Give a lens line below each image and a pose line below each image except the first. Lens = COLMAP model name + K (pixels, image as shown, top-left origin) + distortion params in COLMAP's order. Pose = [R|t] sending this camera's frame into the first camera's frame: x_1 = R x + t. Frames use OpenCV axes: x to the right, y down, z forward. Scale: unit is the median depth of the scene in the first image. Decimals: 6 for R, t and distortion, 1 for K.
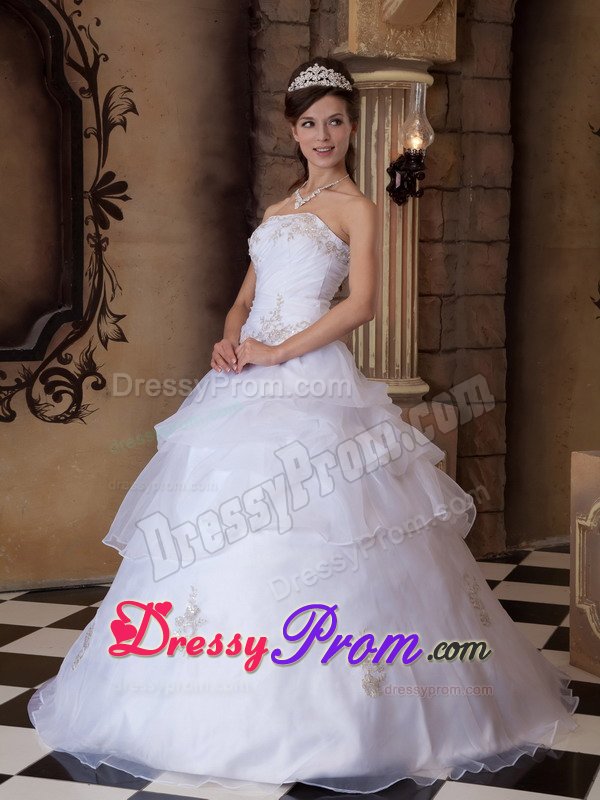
lens RADIAL K [[1438.3, 0, 314.2], [0, 1438.3, 386.9], [0, 0, 1]] dist [0.358886, 0.000000]
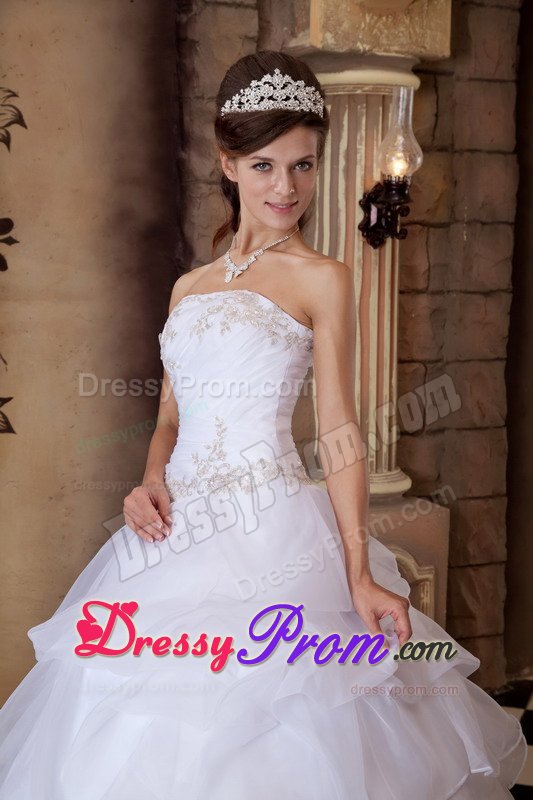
lens RADIAL K [[1450.2, 0, 276.5], [0, 1450.2, 427.4], [0, 0, 1]] dist [0.364821, 0.000000]
pose [[0.999787, -0.001209, 0.020605, -0.009477], [0.000721, 0.999720, 0.023655, -0.050467], [-0.020628, -0.023635, 0.999508, 0.234376]]
